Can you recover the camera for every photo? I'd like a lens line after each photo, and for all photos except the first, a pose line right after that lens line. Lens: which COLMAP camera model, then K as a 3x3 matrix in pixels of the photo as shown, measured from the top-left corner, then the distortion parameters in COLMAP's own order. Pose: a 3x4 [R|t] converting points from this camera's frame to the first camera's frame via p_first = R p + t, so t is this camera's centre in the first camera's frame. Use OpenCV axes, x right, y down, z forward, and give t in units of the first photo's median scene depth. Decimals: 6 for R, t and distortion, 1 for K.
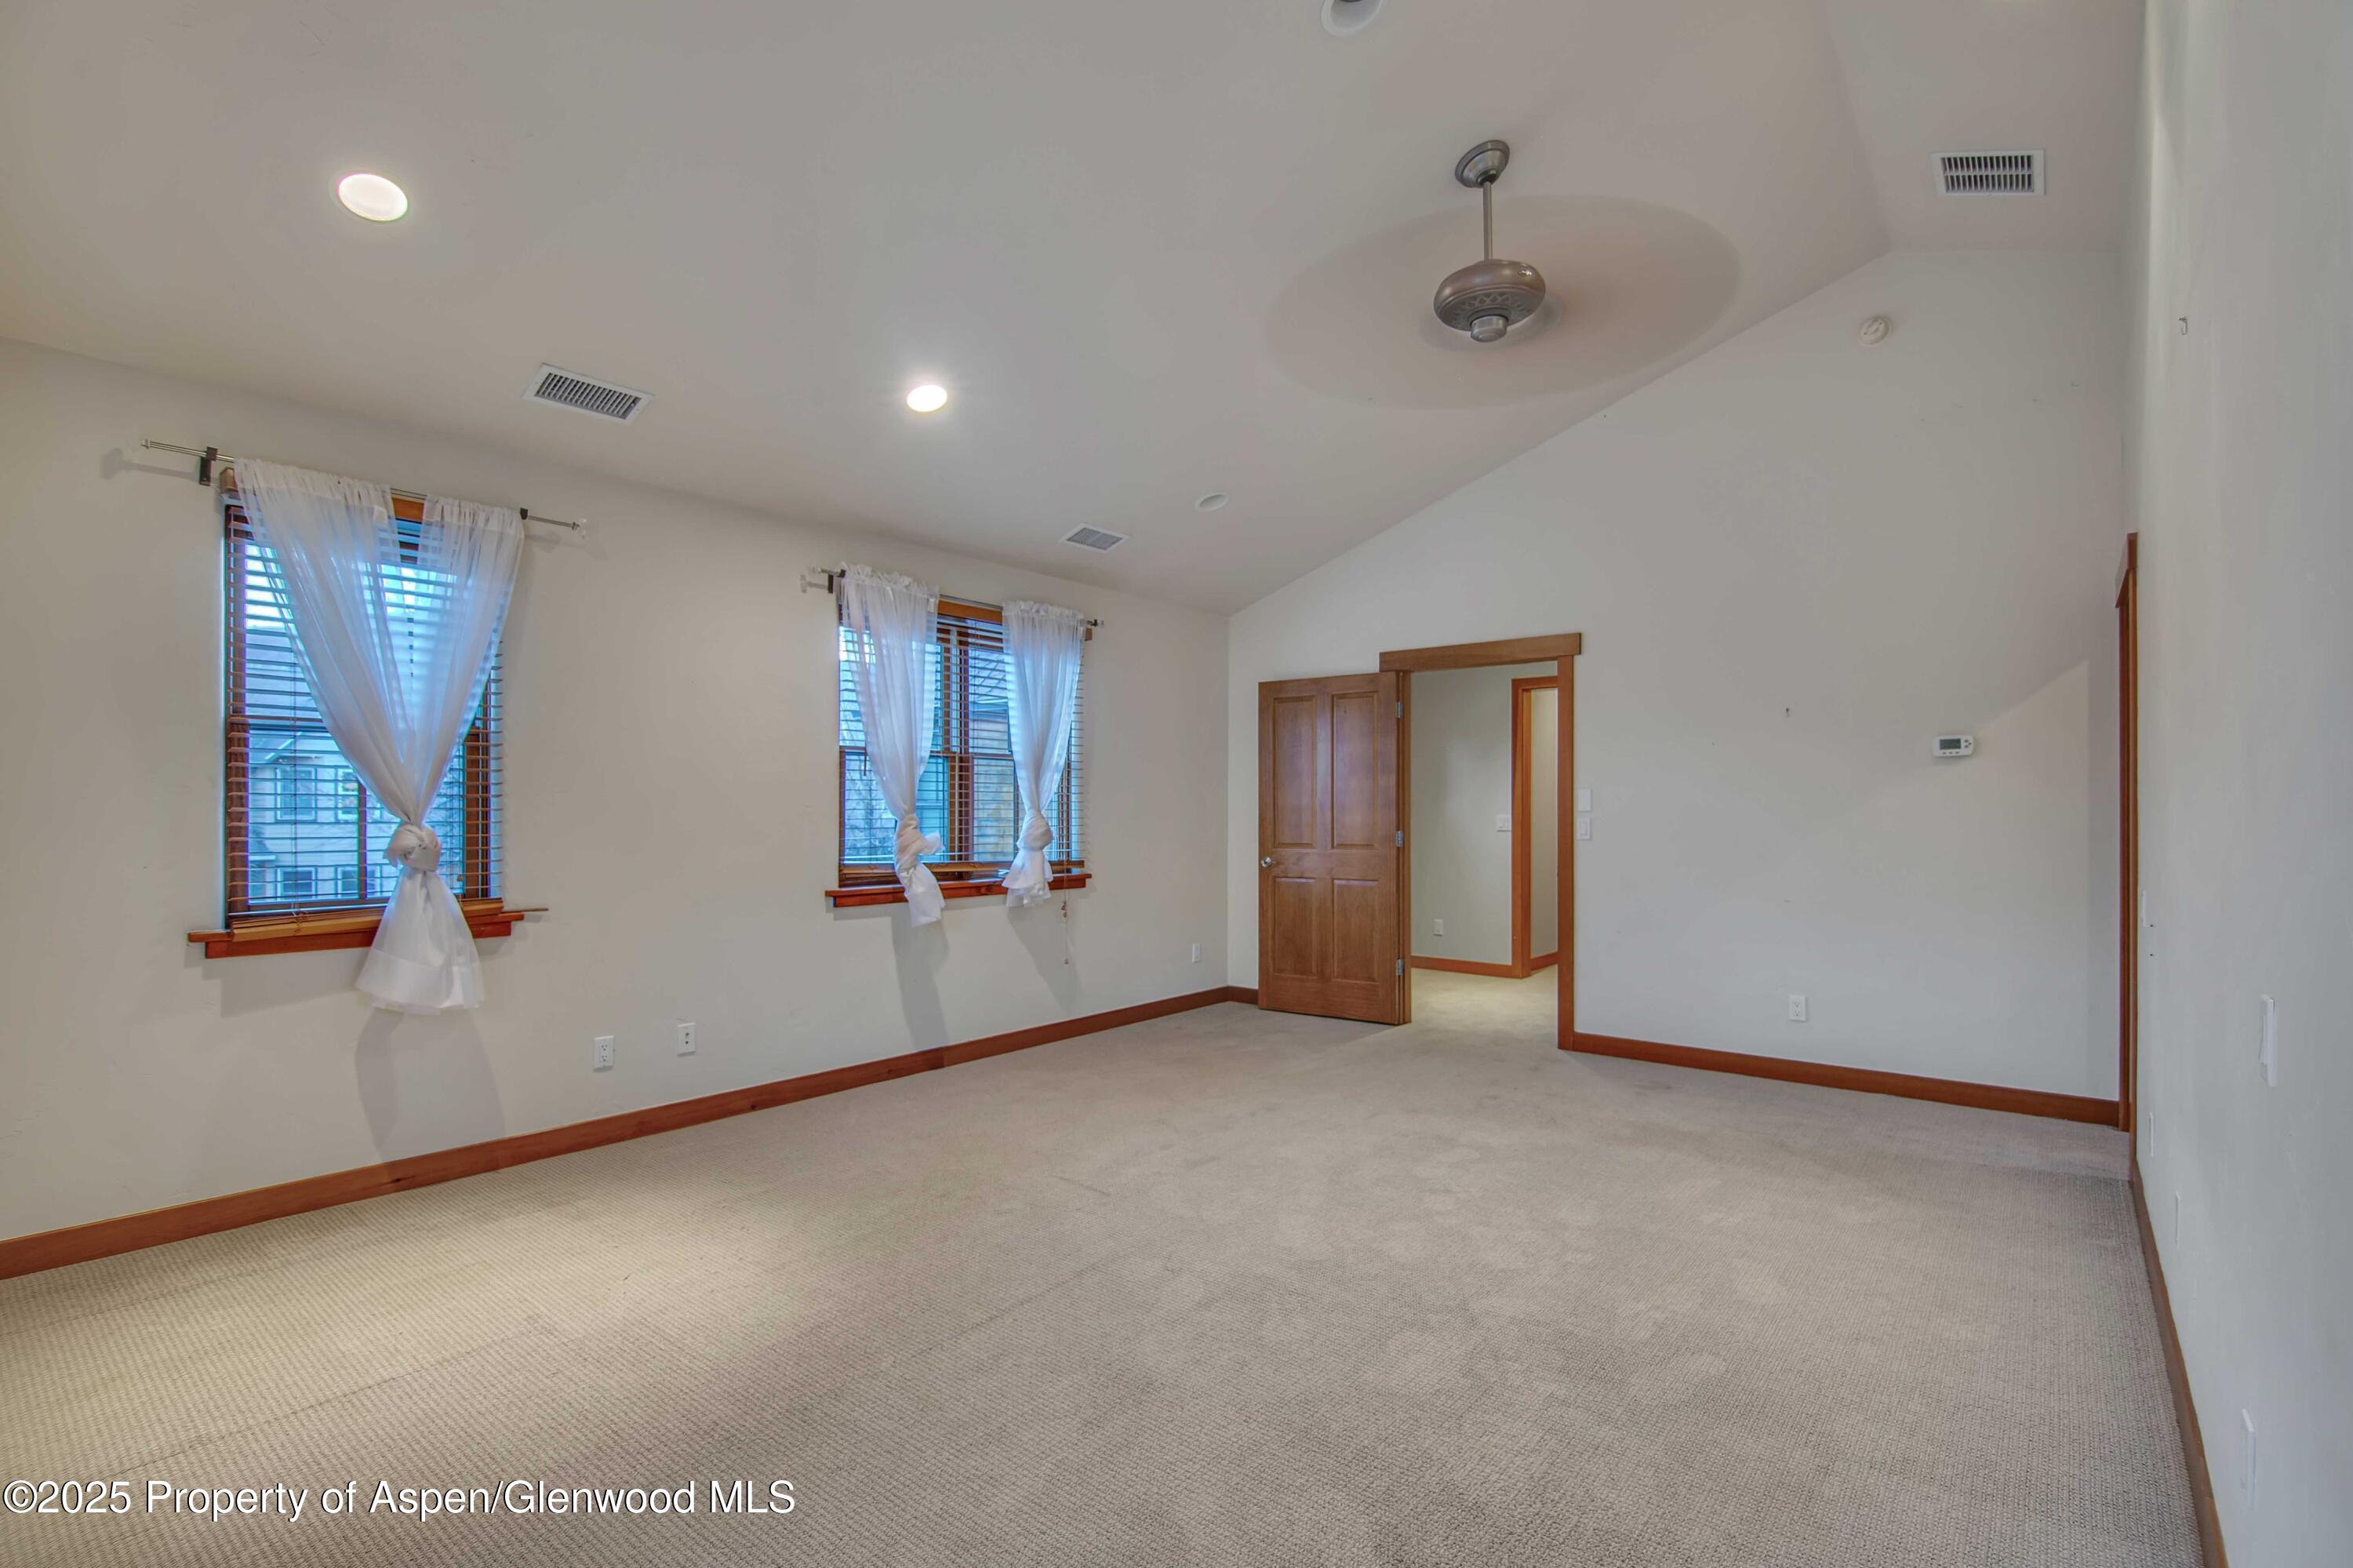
lens RADIAL K [[1075.1, 0, 1184.3], [0, 1075.1, 789.7], [0, 0, 1]] dist [0.002654, -0.011610]
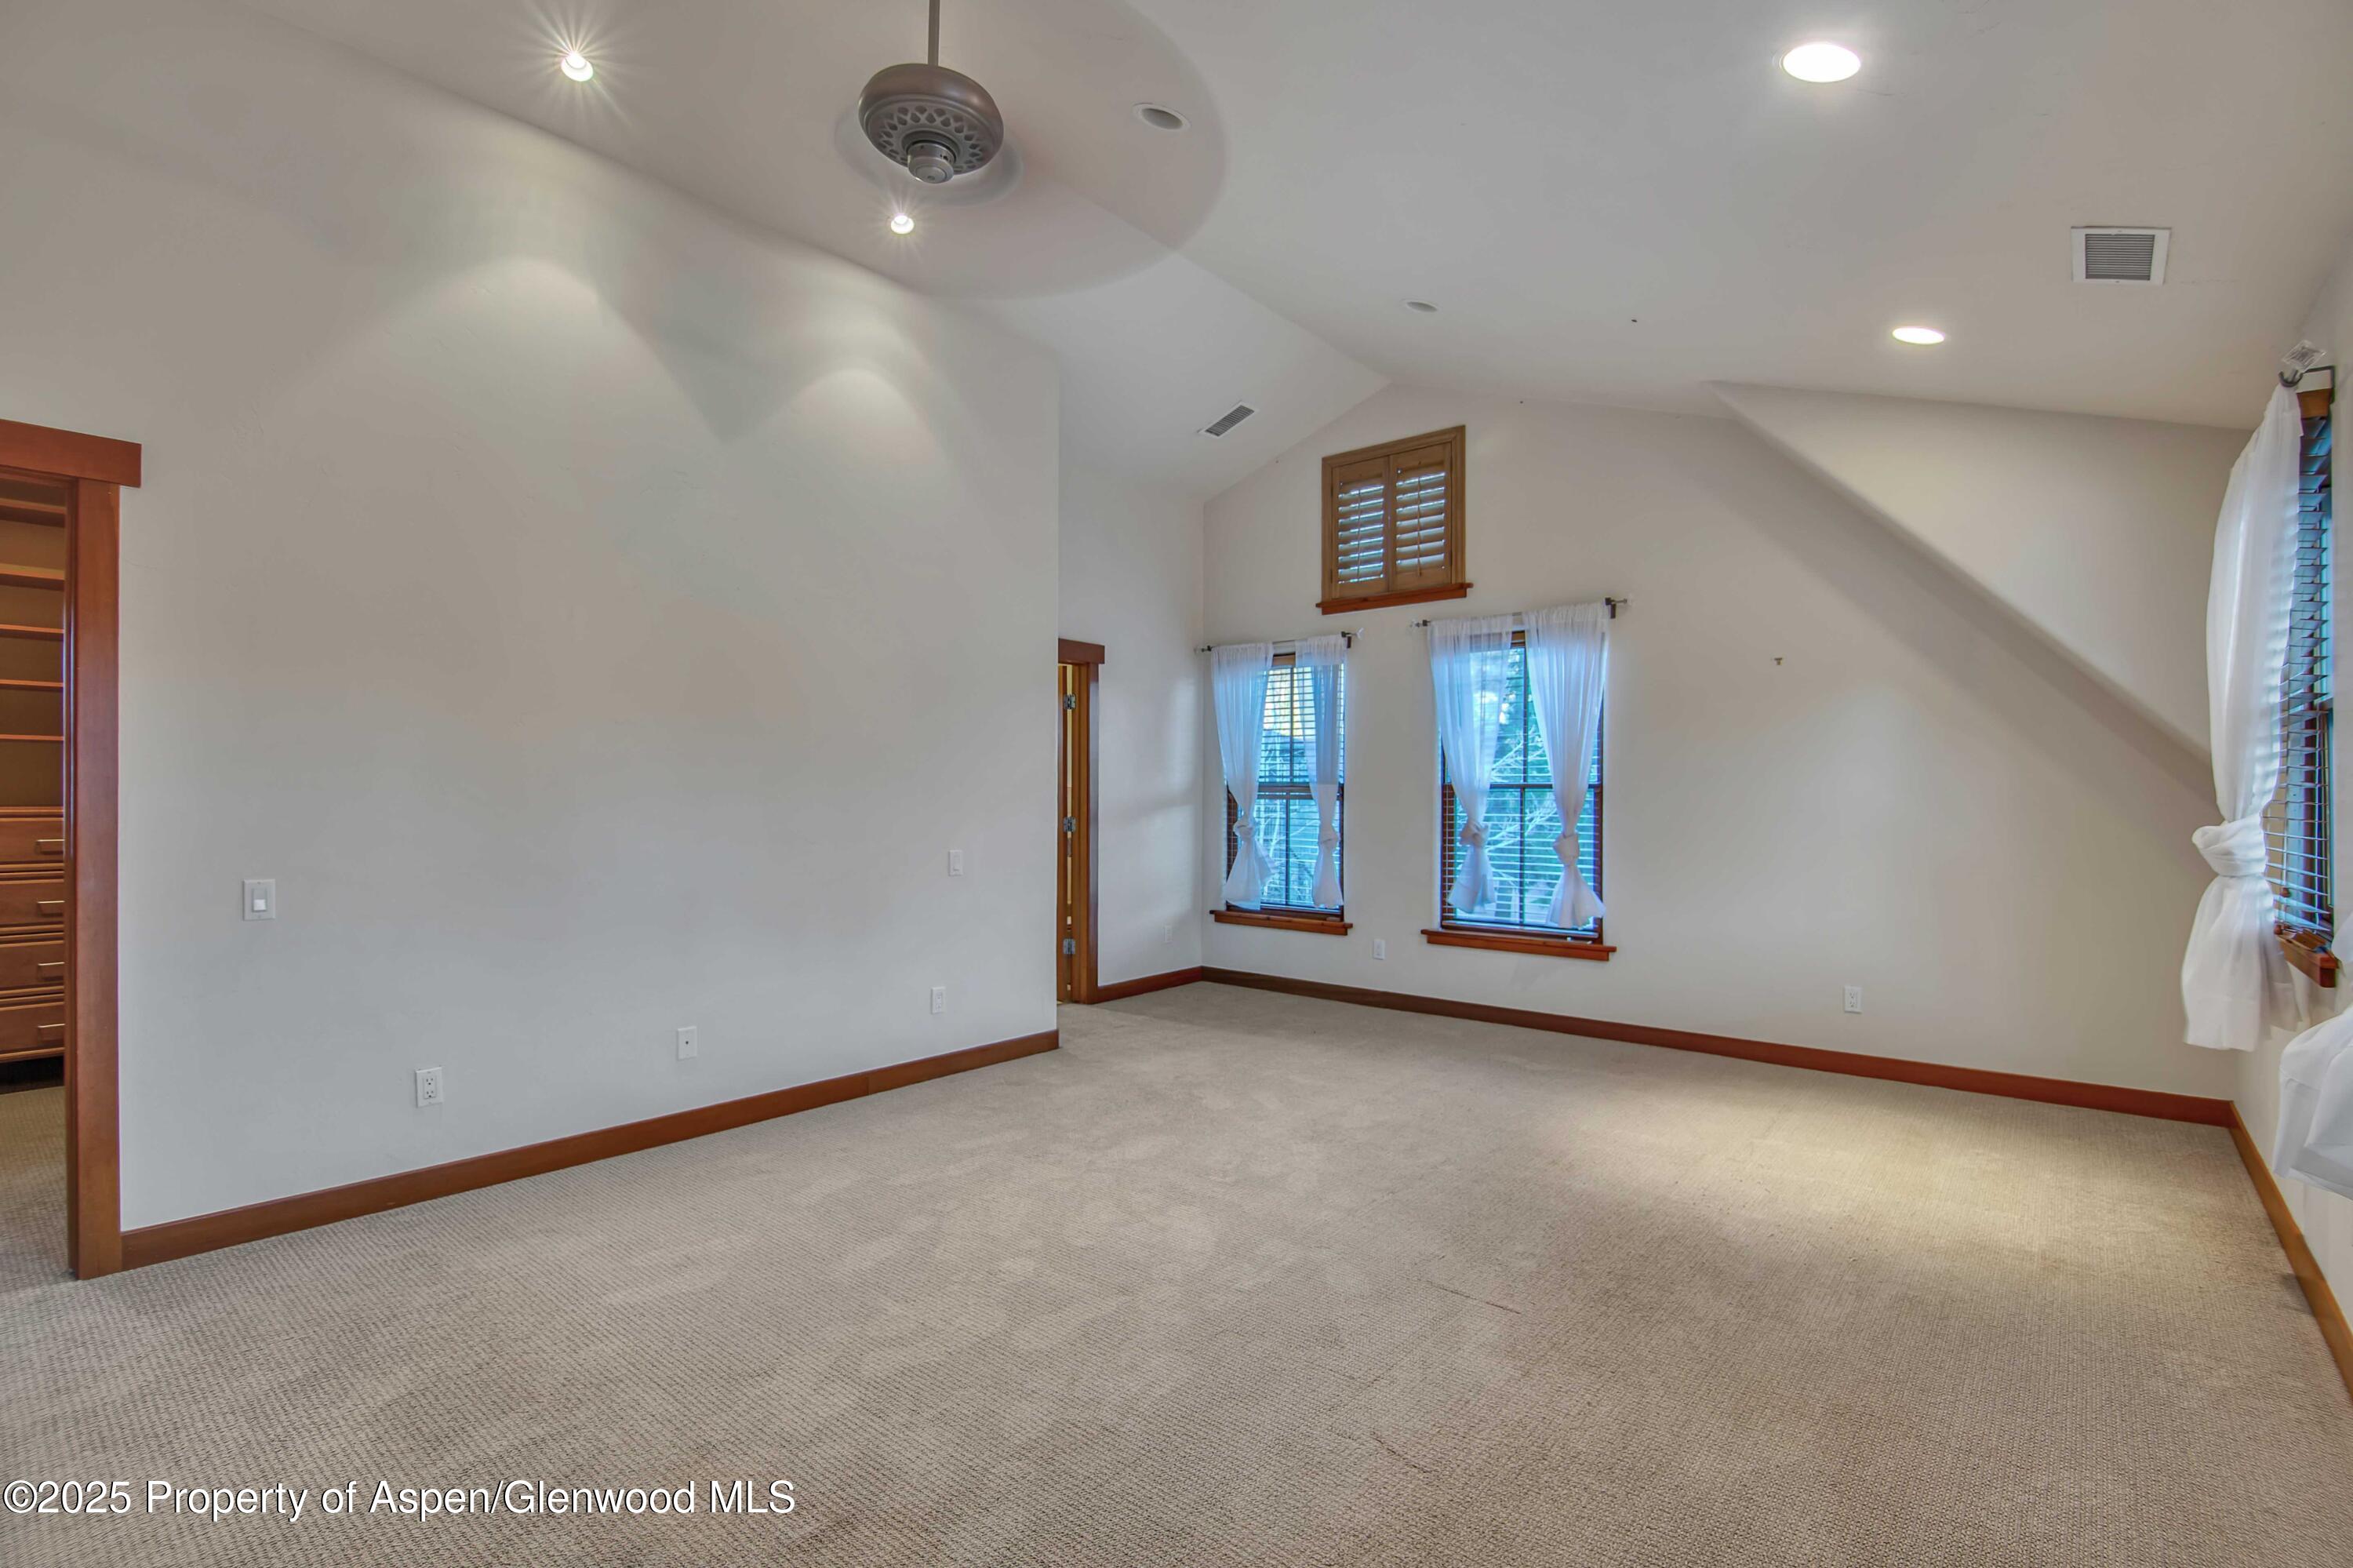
lens RADIAL K [[1086.5, 0, 1191.5], [0, 1086.5, 787.4], [0, 0, 1]] dist [0.002984, -0.011535]
pose [[-0.999865, -0.004499, 0.015779, 0.072336], [-0.004893, 0.999675, -0.025013, 0.025811], [-0.015661, -0.025086, -0.999563, 1.519223]]
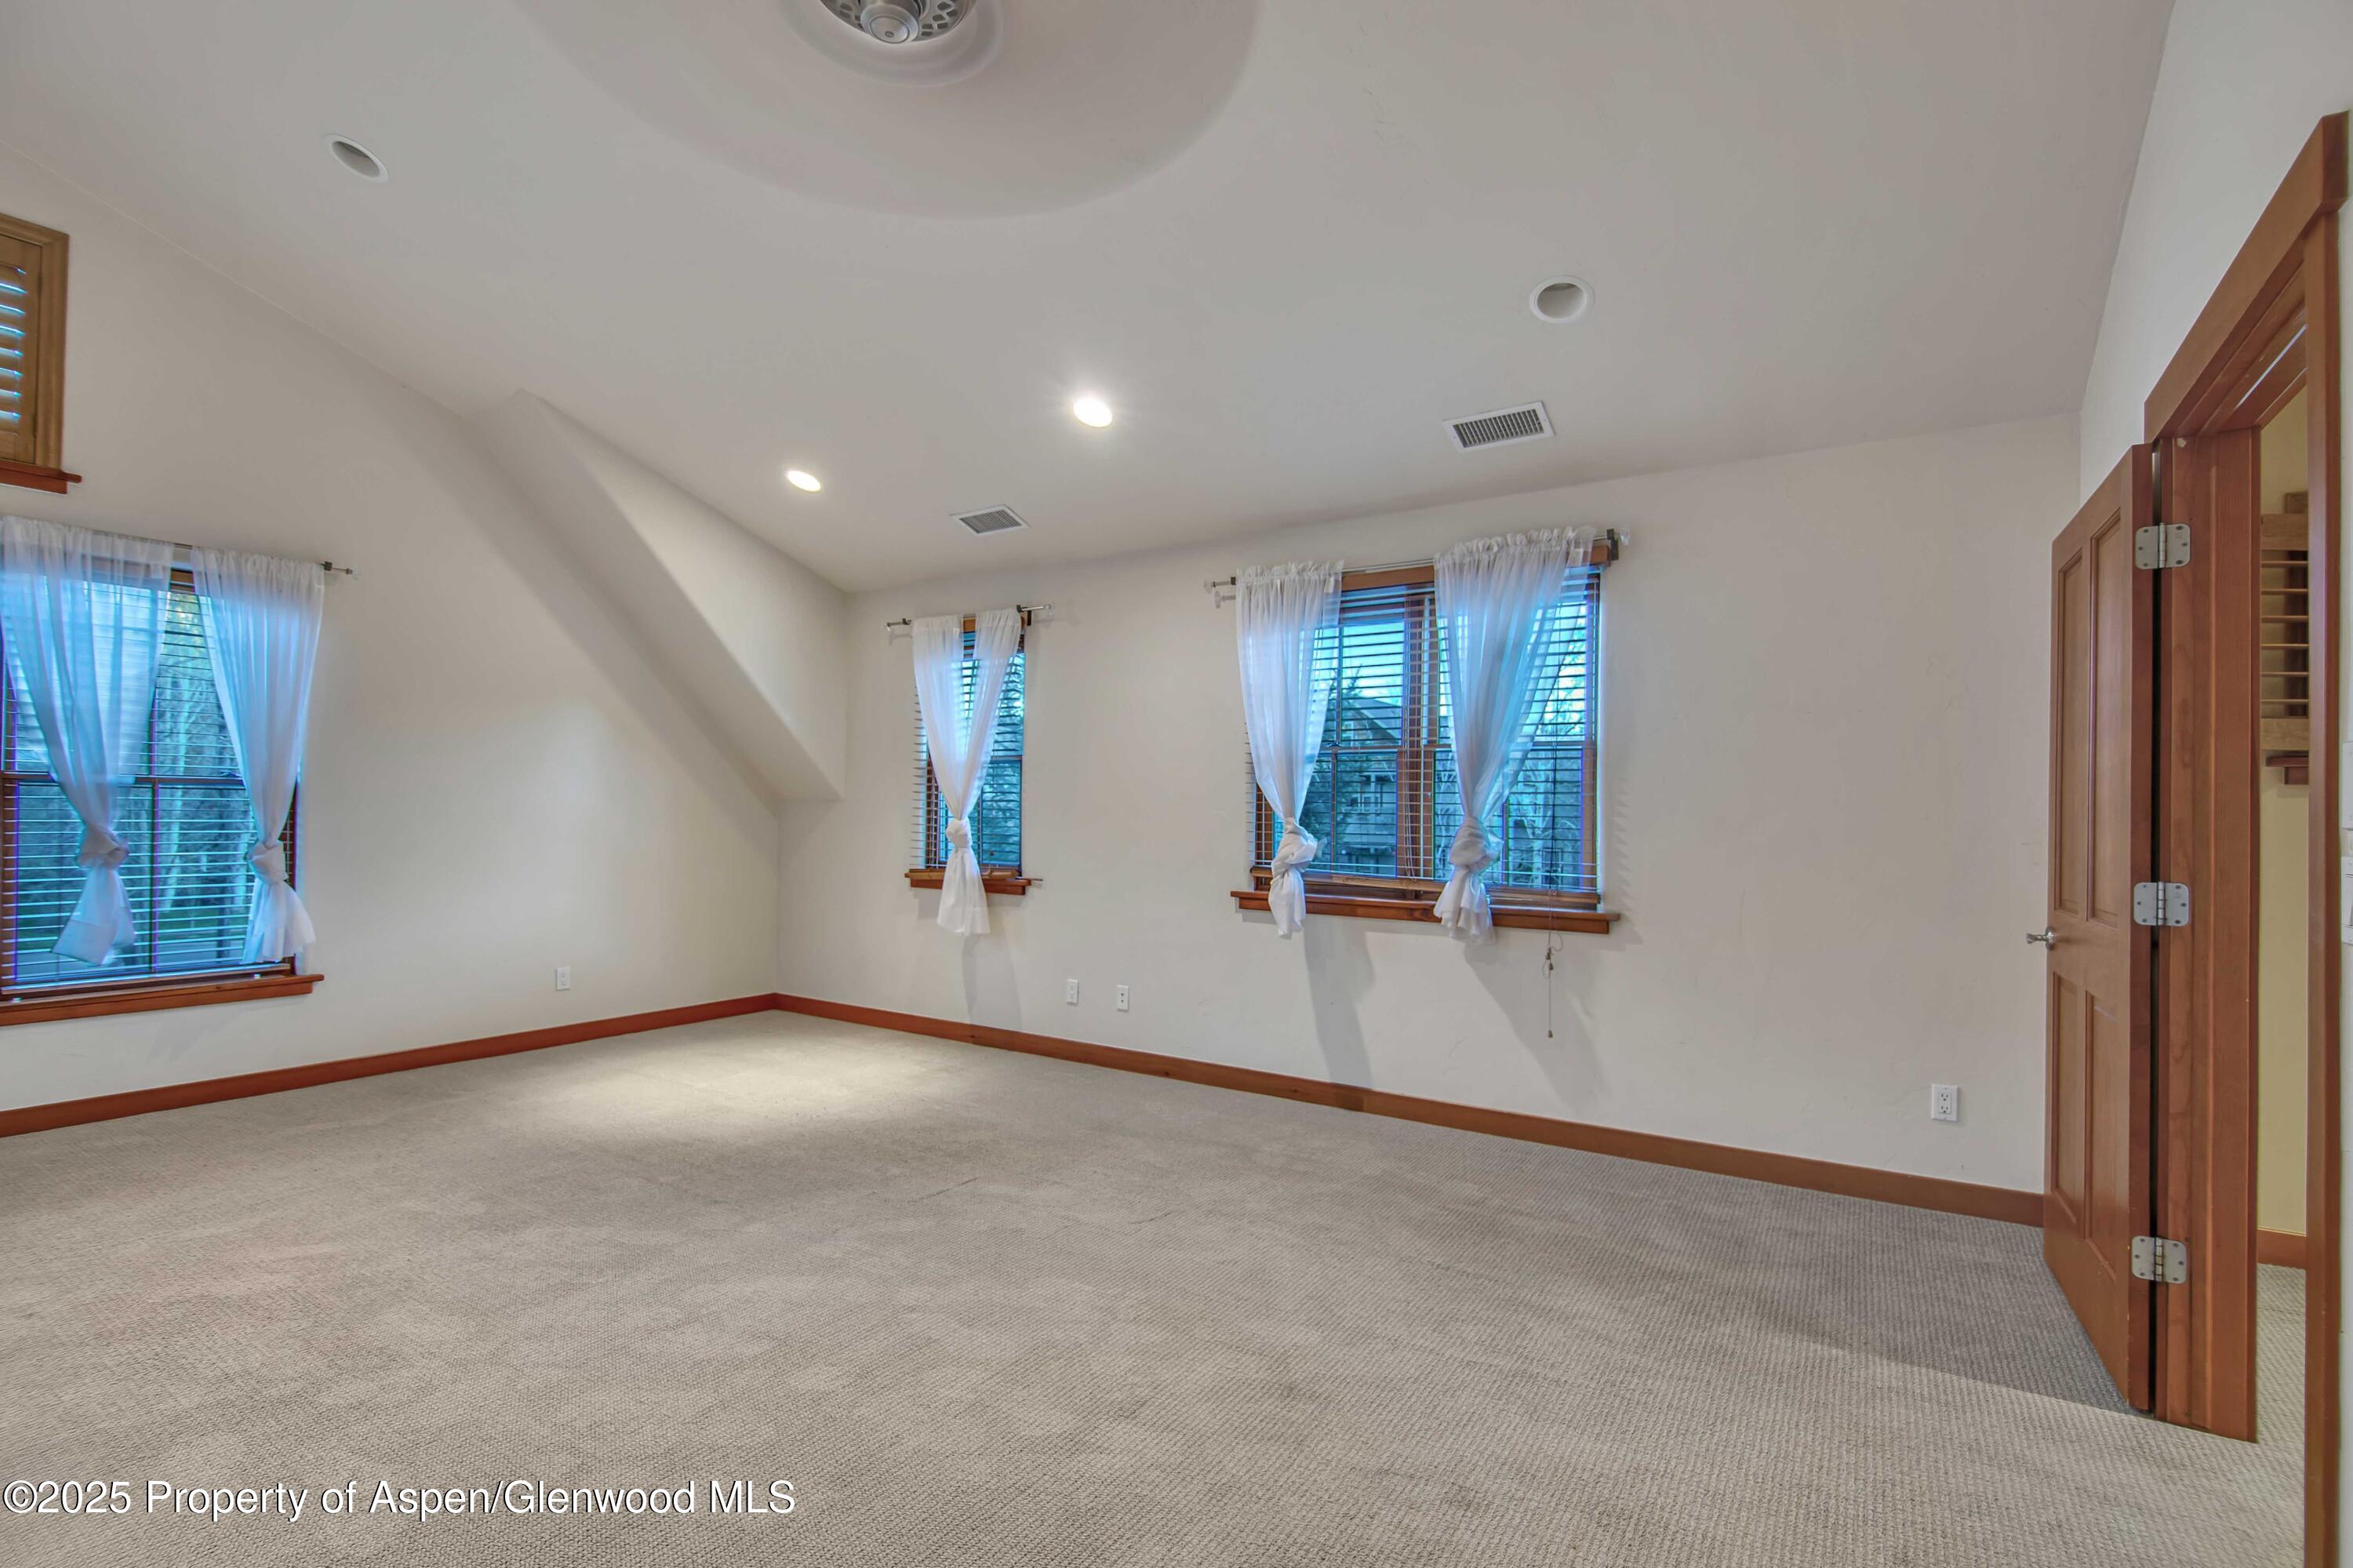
lens RADIAL K [[1081.5, 0, 1187.2], [0, 1081.5, 795.6], [0, 0, 1]] dist [0.001978, -0.011318]
pose [[0.107464, -0.015288, -0.994091, 0.780801], [0.004282, 0.999880, -0.014914, 0.020027], [0.994200, -0.002654, 0.107517, 0.951654]]
